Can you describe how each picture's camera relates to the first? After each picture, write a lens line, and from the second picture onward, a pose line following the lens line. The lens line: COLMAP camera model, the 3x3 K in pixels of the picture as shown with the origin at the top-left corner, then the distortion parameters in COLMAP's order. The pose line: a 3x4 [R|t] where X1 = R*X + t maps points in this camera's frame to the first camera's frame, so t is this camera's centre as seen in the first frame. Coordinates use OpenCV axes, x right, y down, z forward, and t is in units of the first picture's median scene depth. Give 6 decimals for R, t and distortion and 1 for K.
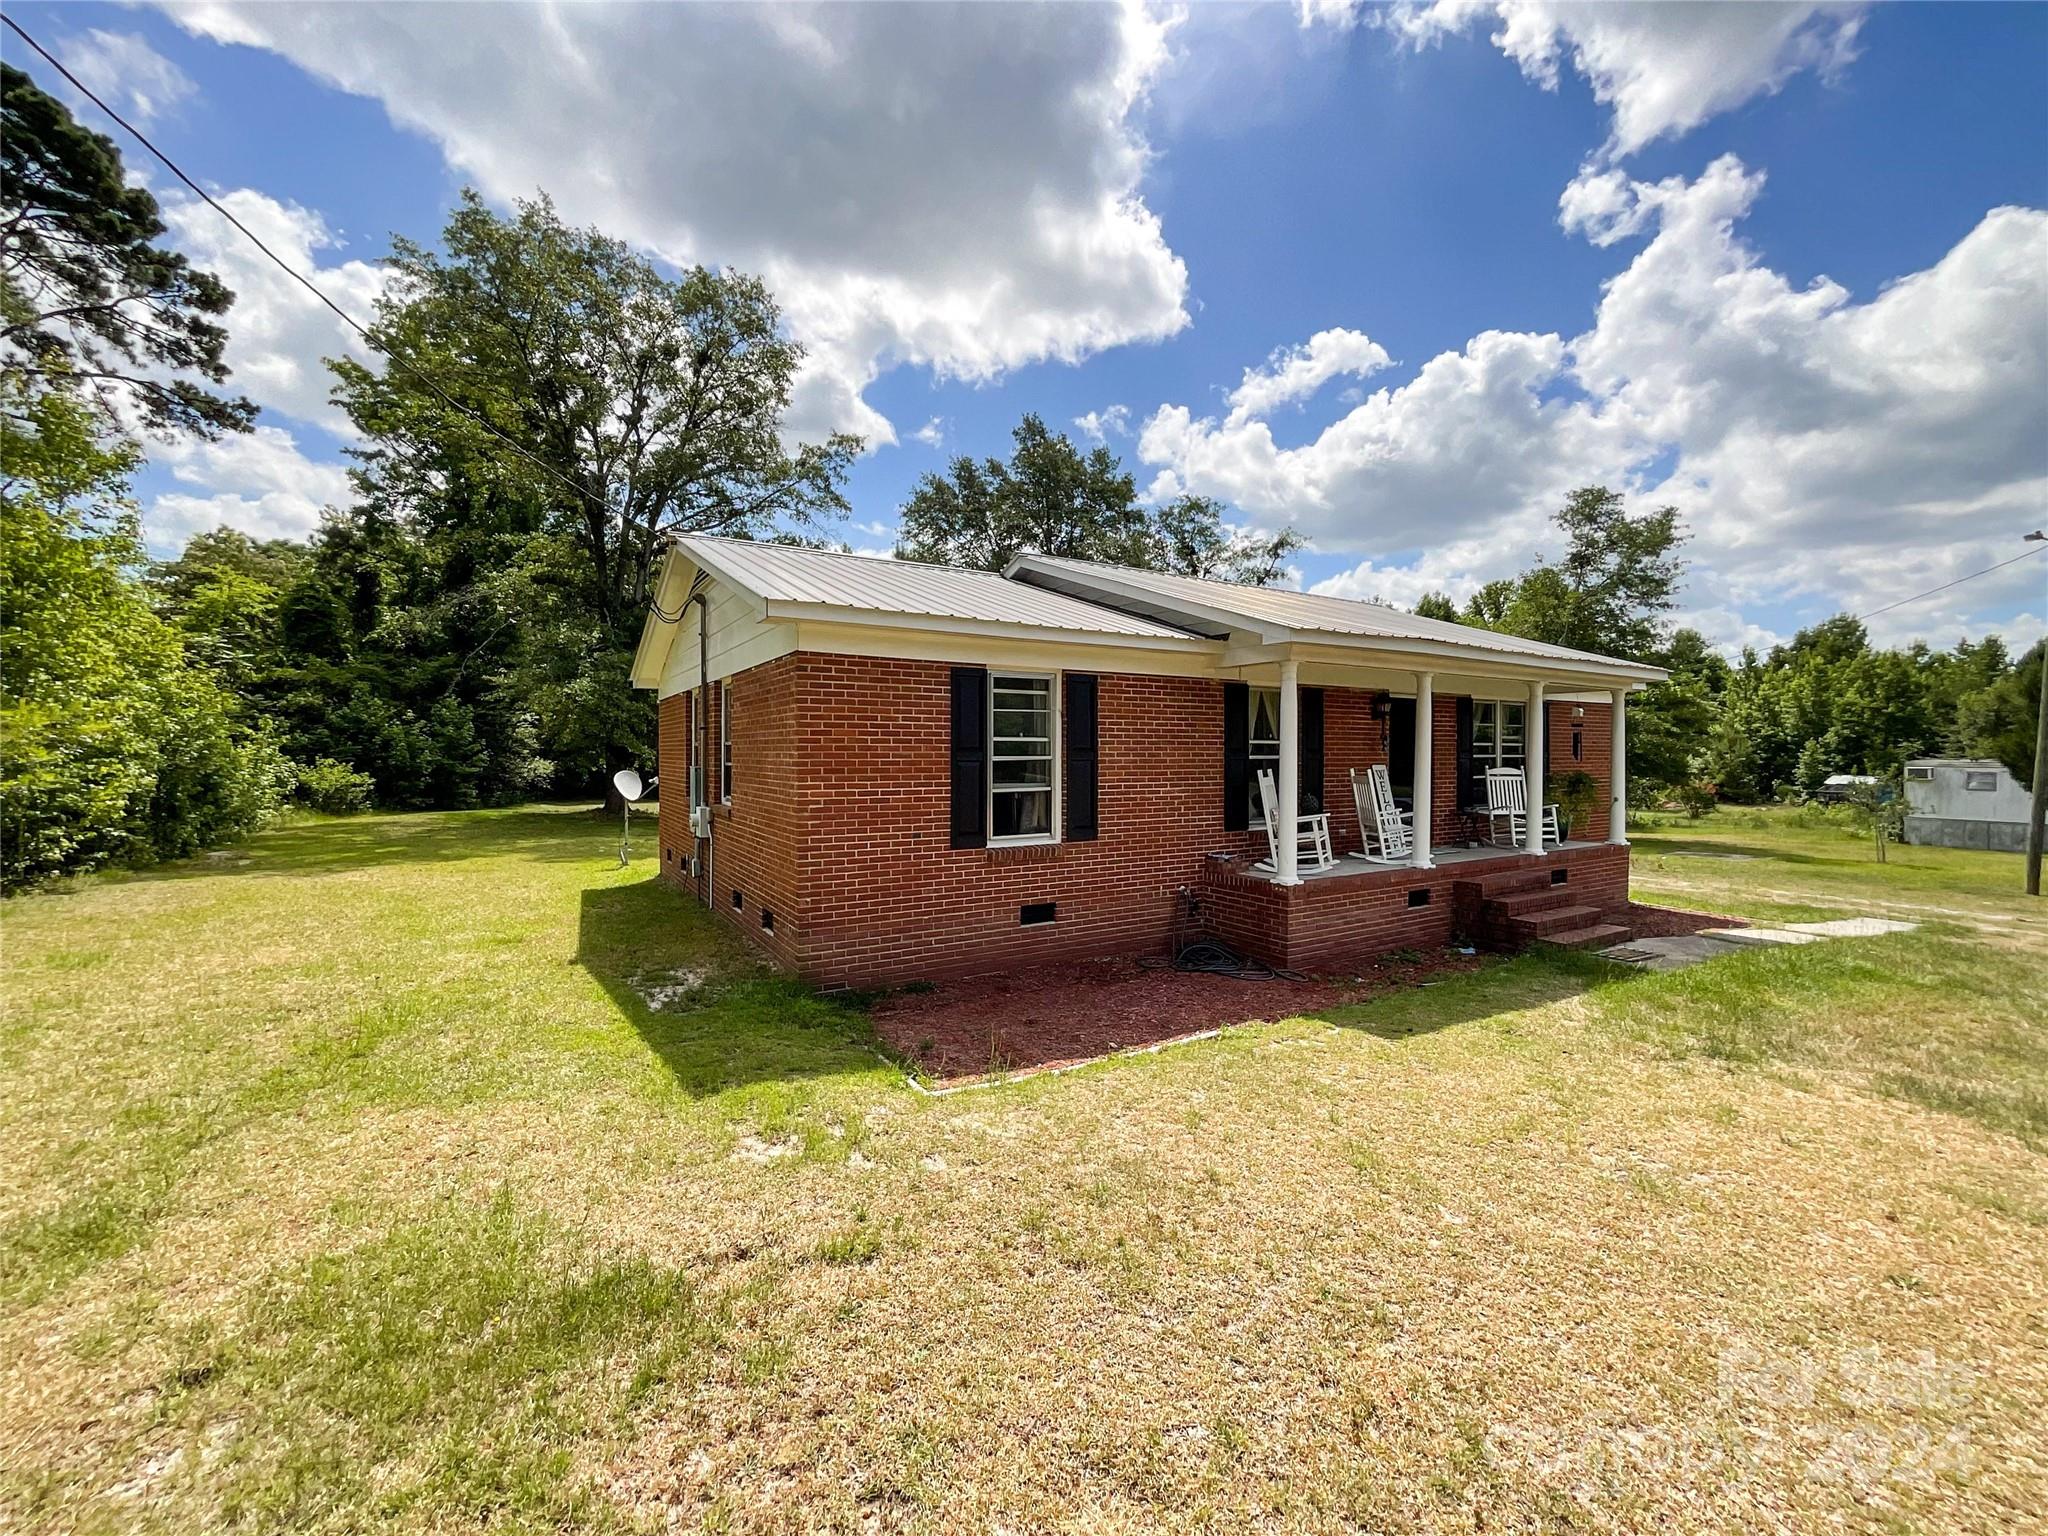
lens RADIAL K [[833.3, 0, 1024.0], [0, 833.3, 768.0], [0, 0, 1]] dist [-0.000557, -0.000036]
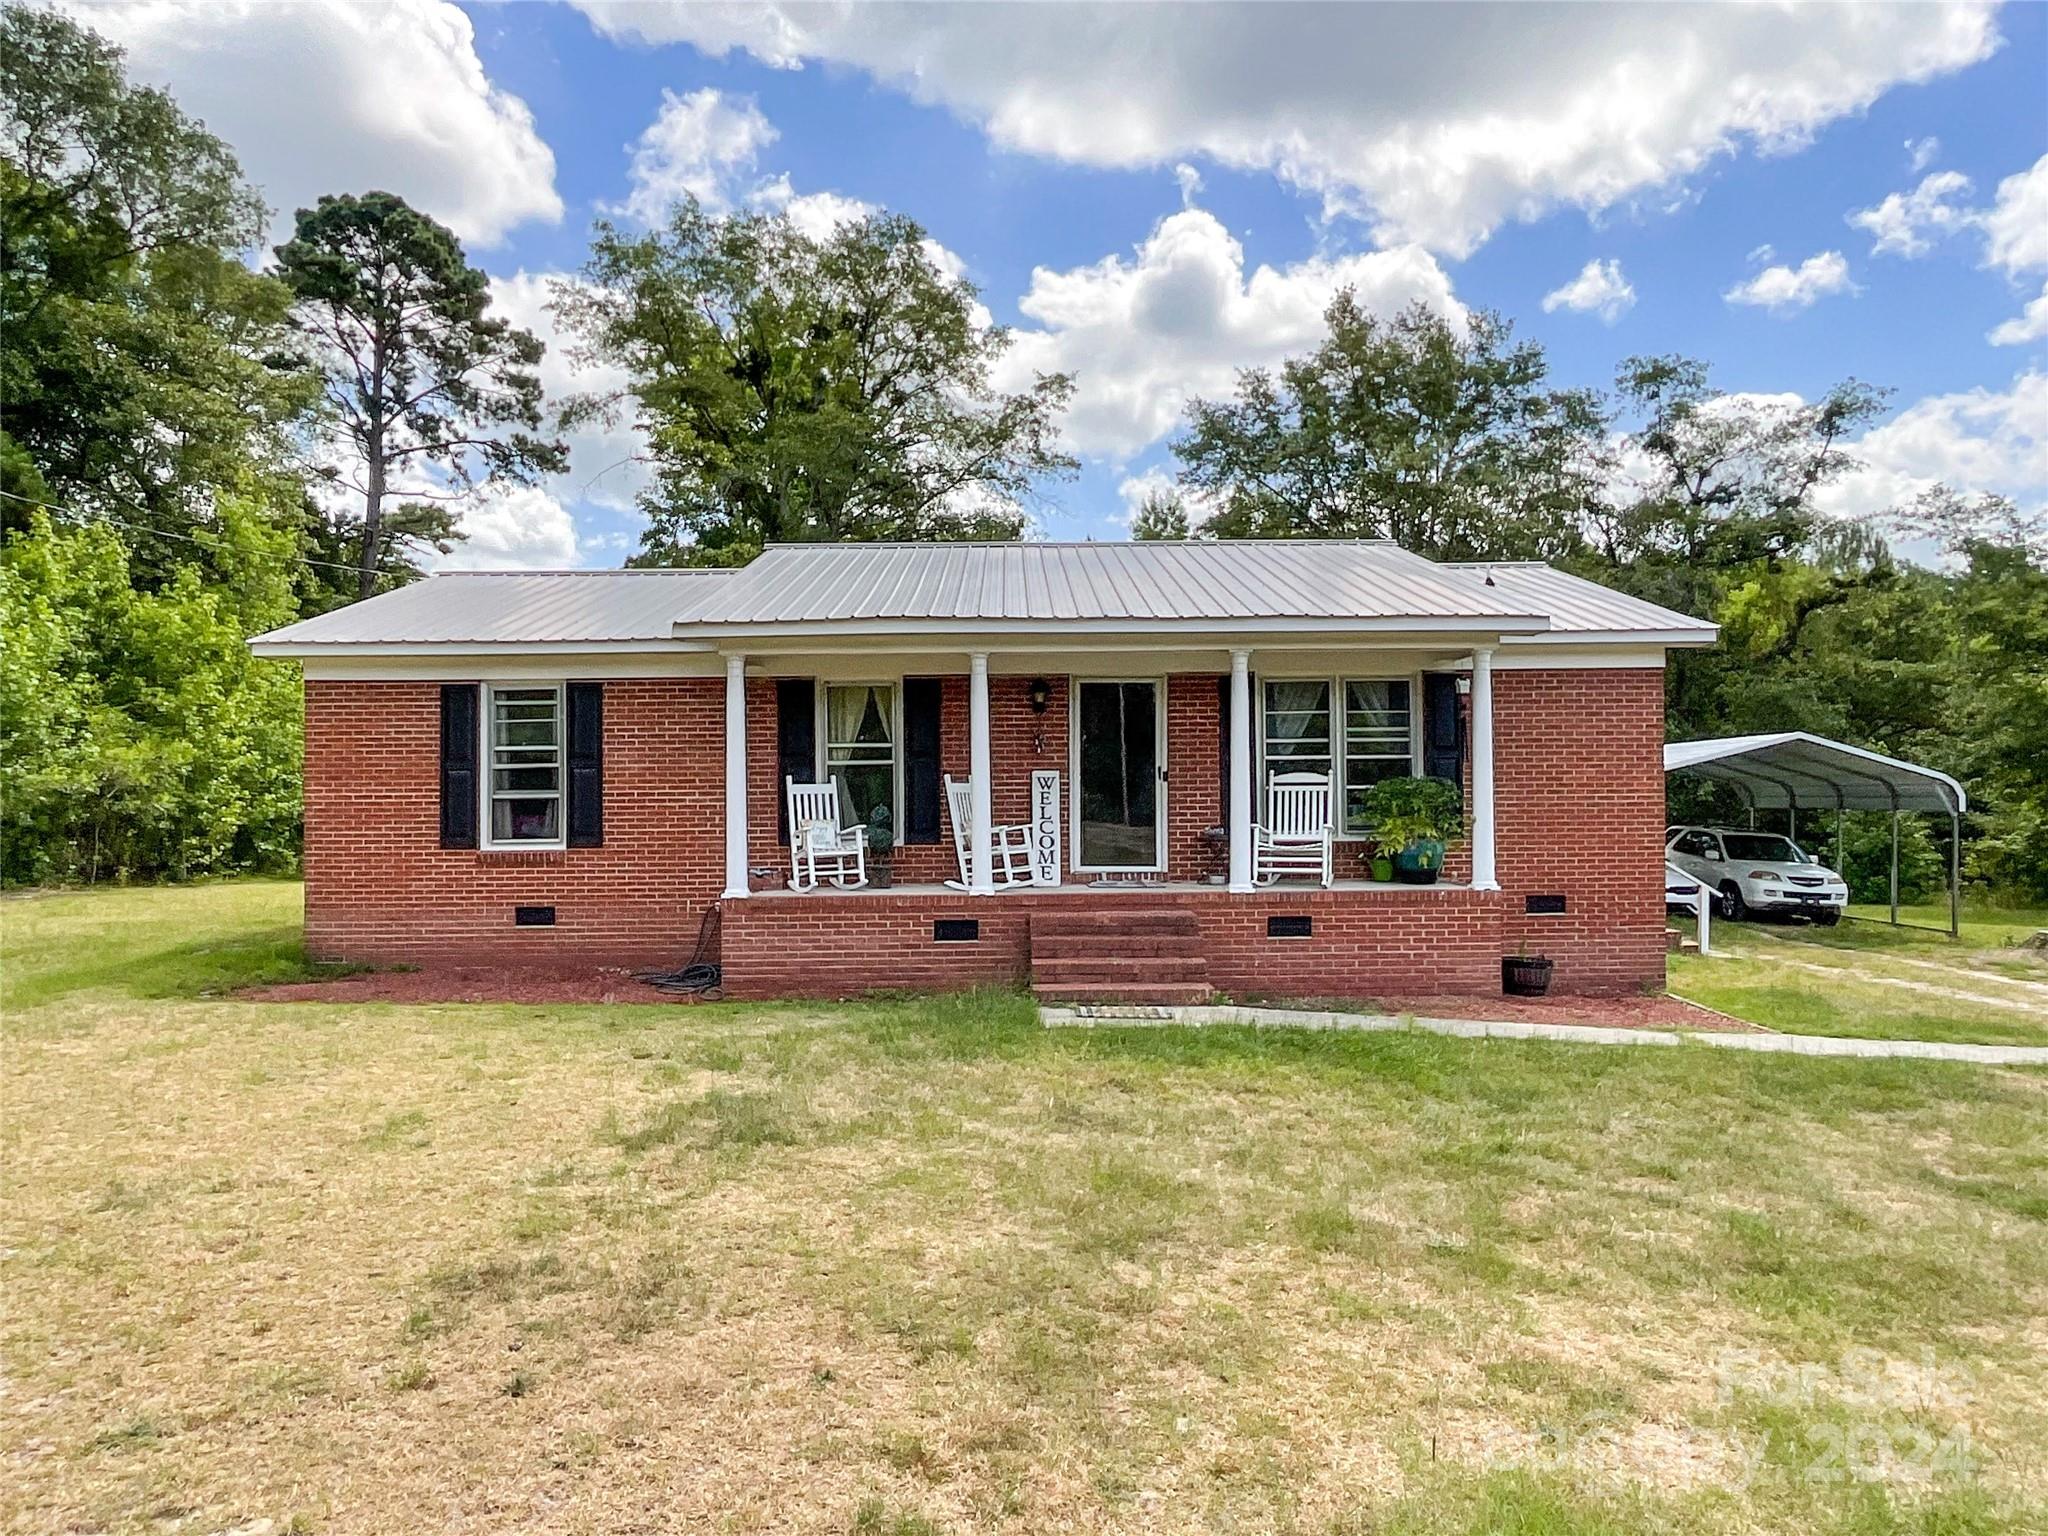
lens RADIAL K [[1242.4, 0, 1024.0], [0, 1242.4, 768.0], [0, 0, 1]] dist [-0.030050, -0.000167]
pose [[0.867233, -0.019741, -0.497512, 0.369131], [0.001543, 0.999315, -0.036962, 0.013756], [0.497901, 0.031286, 0.866669, -0.008932]]
